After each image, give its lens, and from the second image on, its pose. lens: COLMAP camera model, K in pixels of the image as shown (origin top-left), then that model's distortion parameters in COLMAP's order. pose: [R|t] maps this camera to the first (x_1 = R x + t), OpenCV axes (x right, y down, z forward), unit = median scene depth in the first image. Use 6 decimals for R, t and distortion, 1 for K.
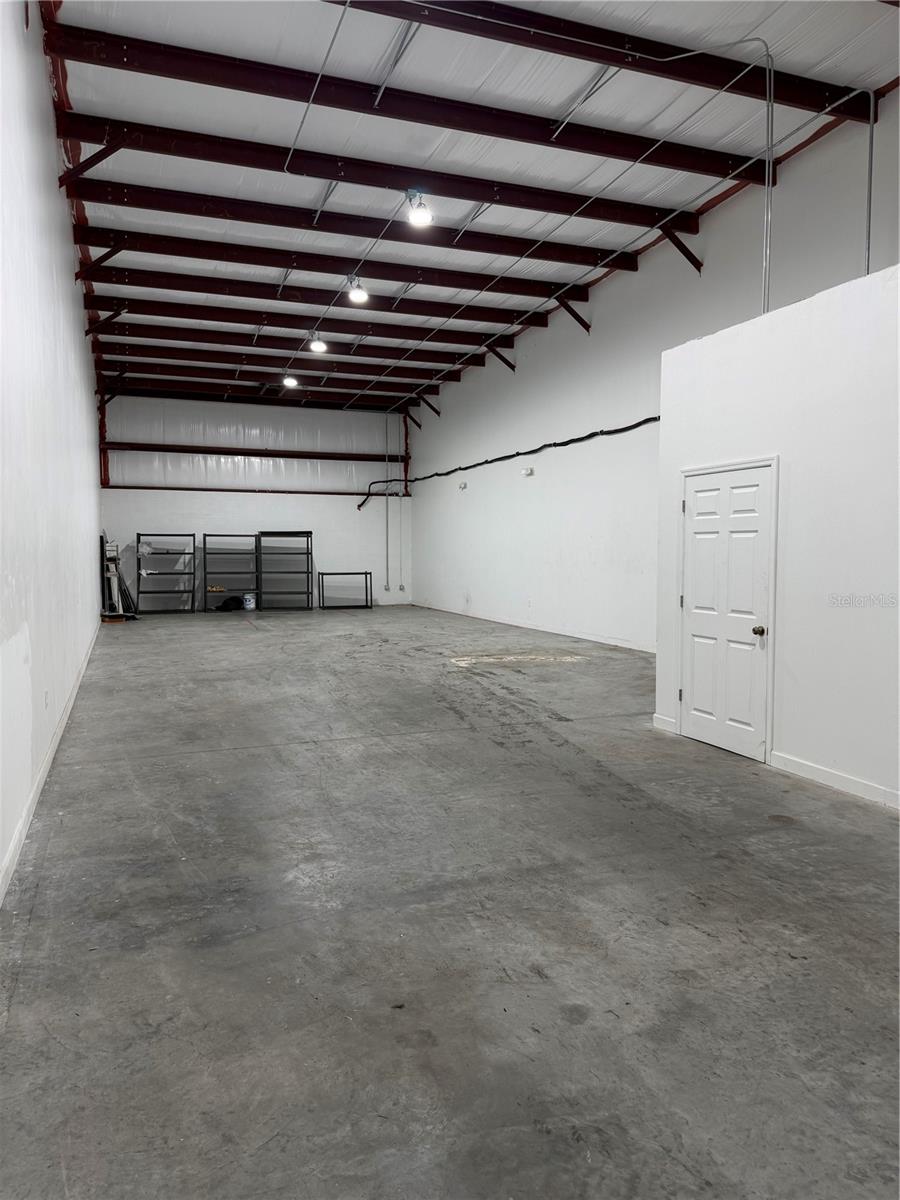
lens RADIAL K [[842.6, 0, 436.7], [0, 842.6, 602.8], [0, 0, 1]] dist [-0.009386, -0.011651]
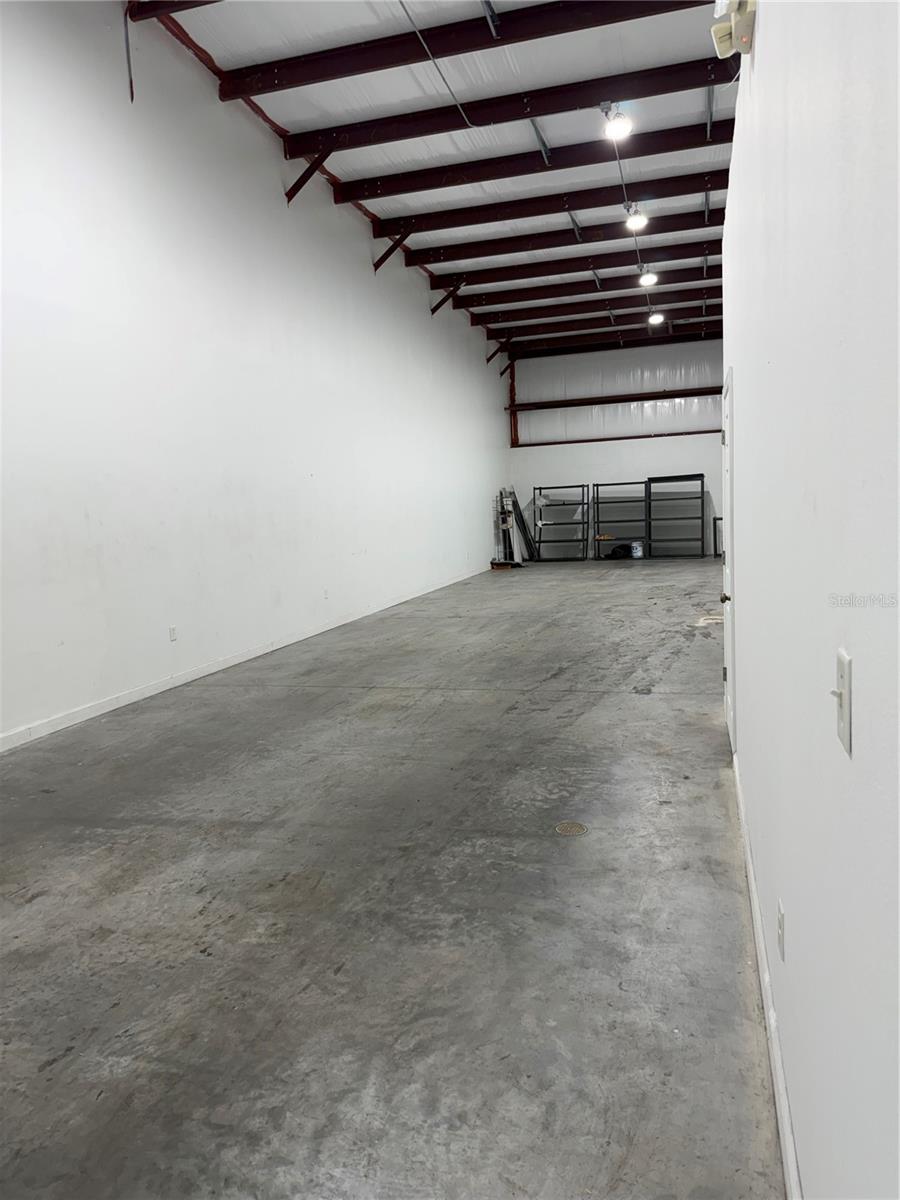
lens RADIAL K [[842.6, 0, 450.3], [0, 842.6, 597.8], [0, 0, 1]] dist [-0.009386, -0.011651]
pose [[0.801068, 0.020859, -0.598209, 0.403216], [0.015429, 0.998341, 0.055473, -0.006178], [0.598374, -0.053667, 0.799418, 0.146542]]
